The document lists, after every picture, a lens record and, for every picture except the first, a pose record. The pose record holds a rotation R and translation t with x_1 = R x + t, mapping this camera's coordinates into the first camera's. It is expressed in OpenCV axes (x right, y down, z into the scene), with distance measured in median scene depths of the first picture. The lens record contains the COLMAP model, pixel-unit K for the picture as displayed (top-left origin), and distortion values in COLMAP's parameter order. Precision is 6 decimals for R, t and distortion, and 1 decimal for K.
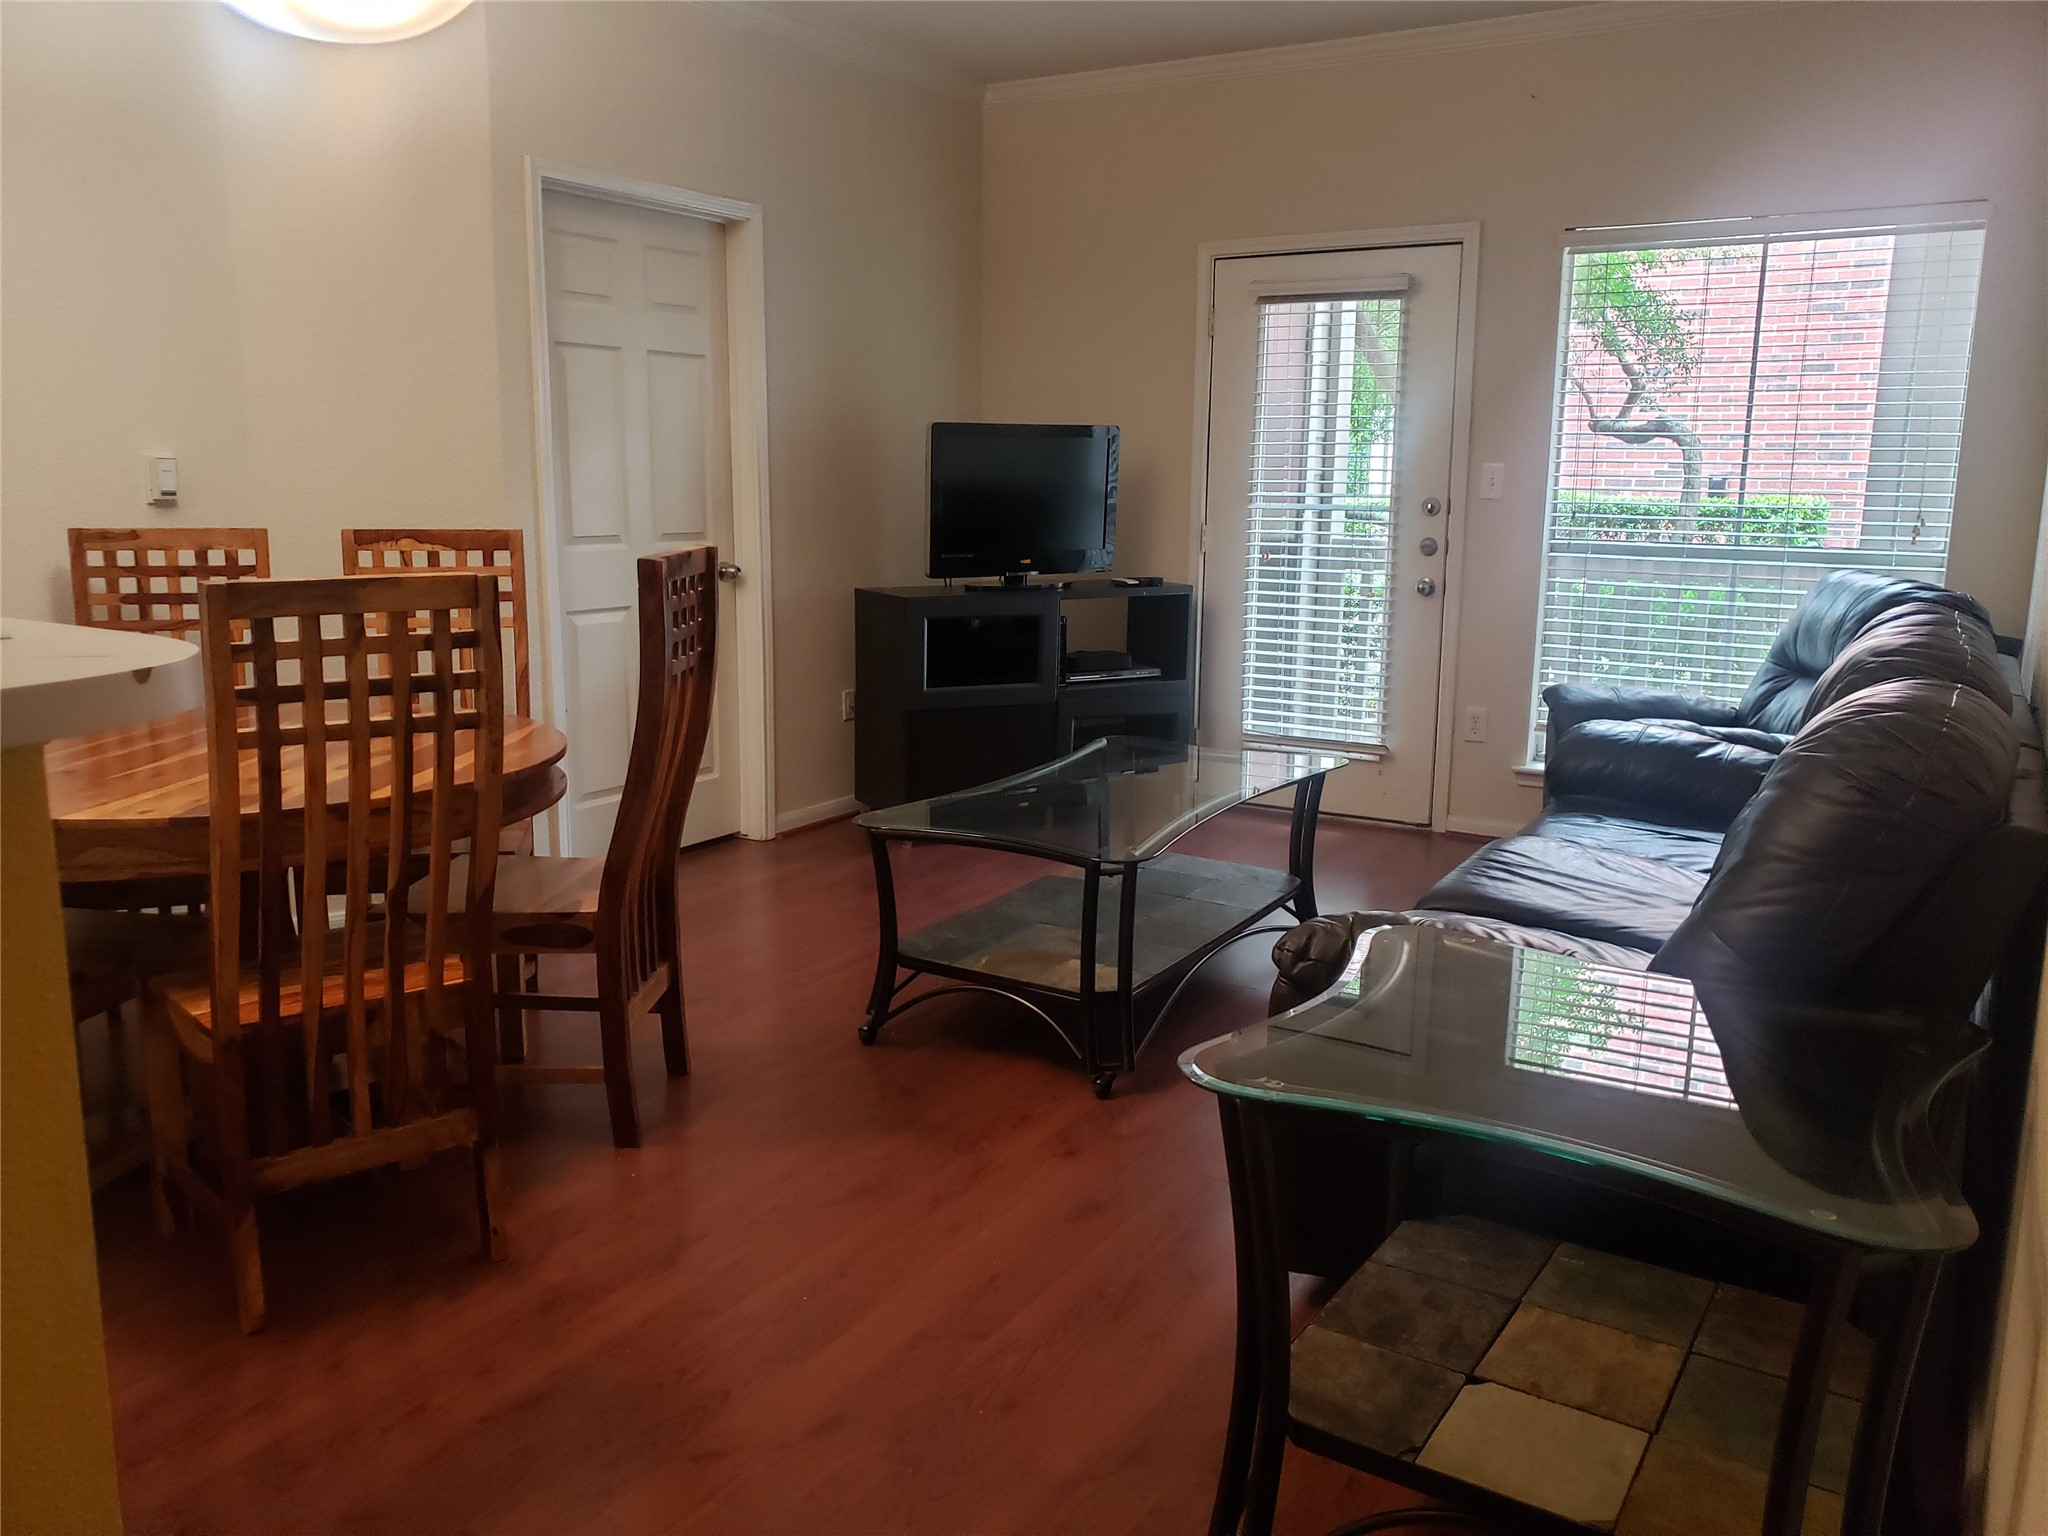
lens RADIAL K [[1556.0, 0, 1023.1], [0, 1556.0, 767.0], [0, 0, 1]] dist [-0.003192, 0.005660]
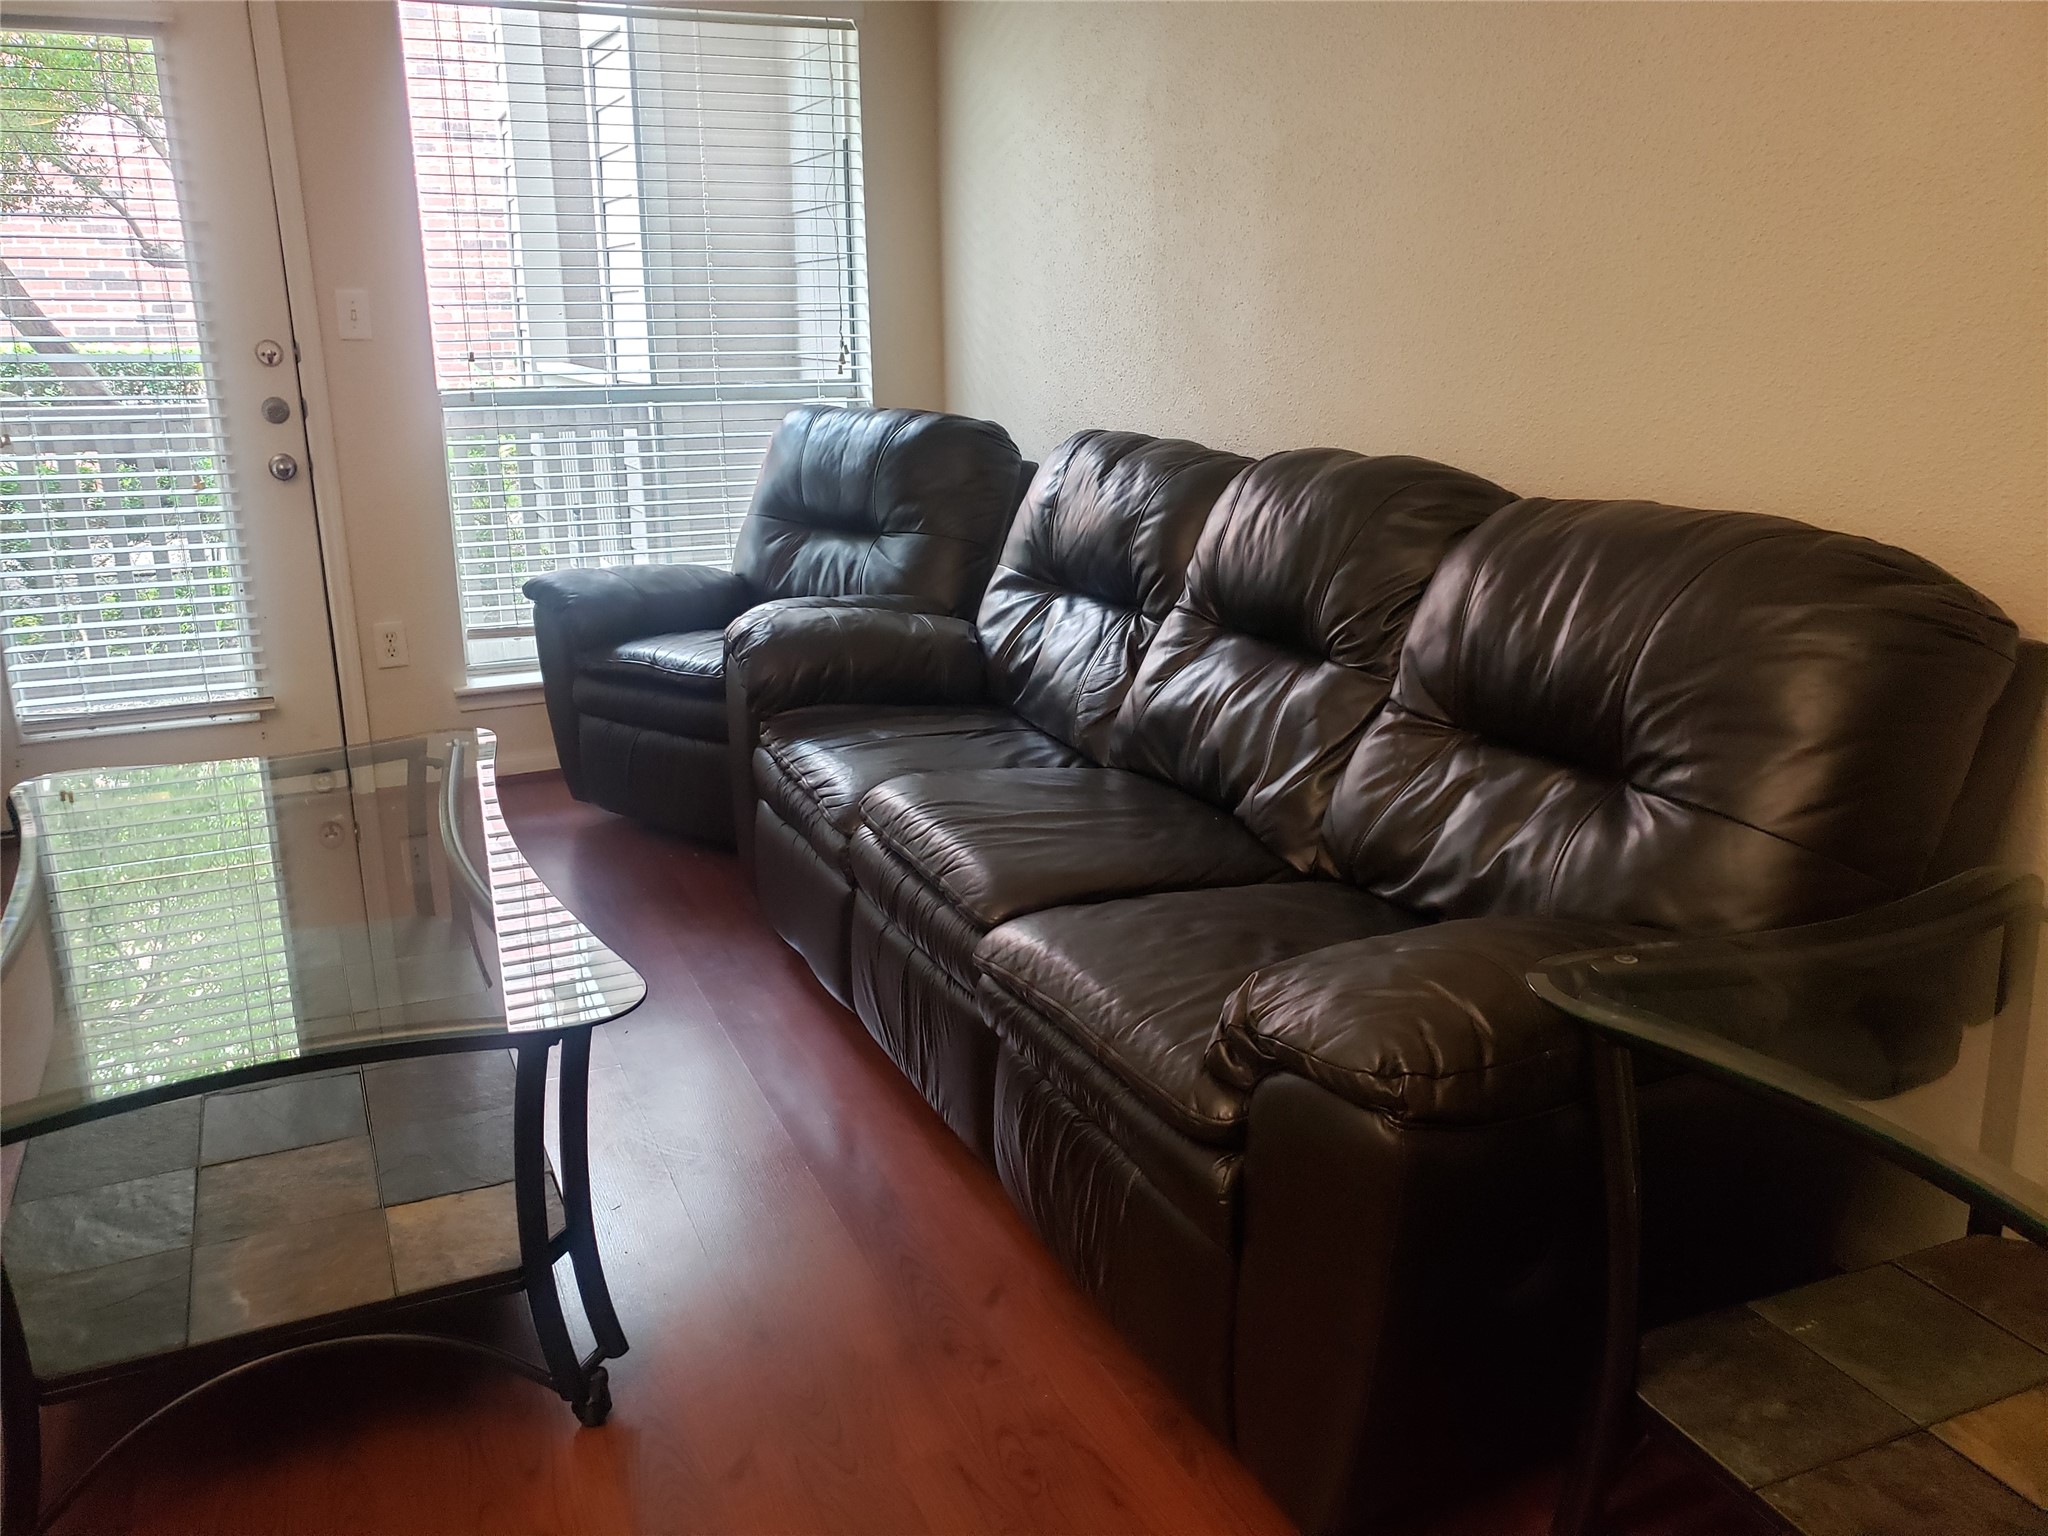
lens RADIAL K [[1556.0, 0, 1023.5], [0, 1556.0, 764.2], [0, 0, 1]] dist [-0.003192, 0.005660]
pose [[0.578211, -0.240819, 0.779537, -0.134121], [0.173173, 0.969902, 0.171179, -0.047102], [-0.797297, 0.036017, 0.602511, 0.304094]]
